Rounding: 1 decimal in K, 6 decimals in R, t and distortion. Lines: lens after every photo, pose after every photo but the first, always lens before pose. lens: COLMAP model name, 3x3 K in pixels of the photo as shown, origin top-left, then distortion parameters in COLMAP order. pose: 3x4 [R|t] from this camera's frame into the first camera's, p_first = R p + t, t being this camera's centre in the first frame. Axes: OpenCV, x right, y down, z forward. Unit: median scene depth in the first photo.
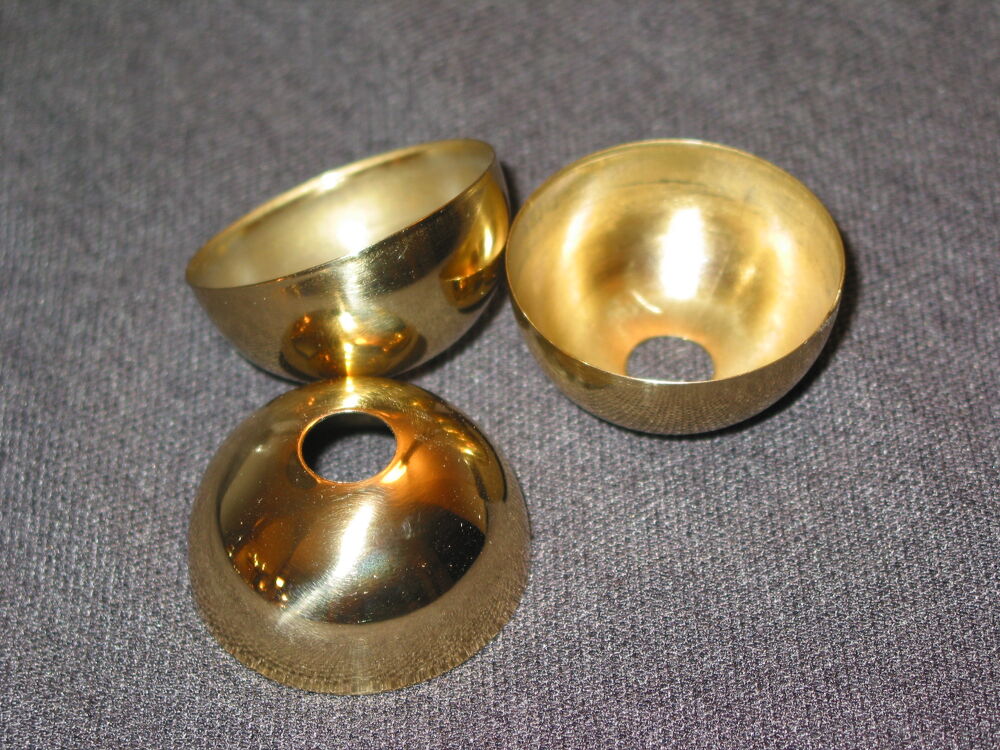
lens RADIAL K [[2970.3, 0, 500.0], [0, 2970.3, 375.0], [0, 0, 1]] dist [0.000275, -1.464711]
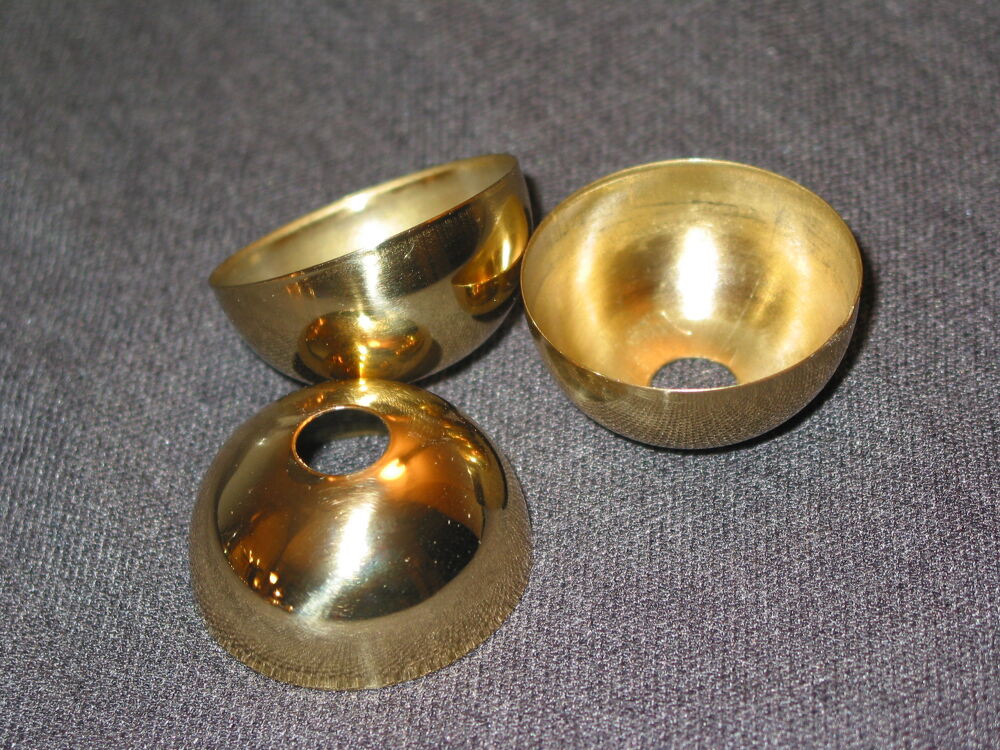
lens RADIAL K [[2970.3, 0, 500.0], [0, 2970.3, 375.0], [0, 0, 1]] dist [0.000275, -1.464711]
pose [[0.993804, 0.031264, -0.106660, 0.102395], [-0.037428, 0.997713, -0.056289, 0.053347], [0.104656, 0.059932, 0.992701, 0.009702]]
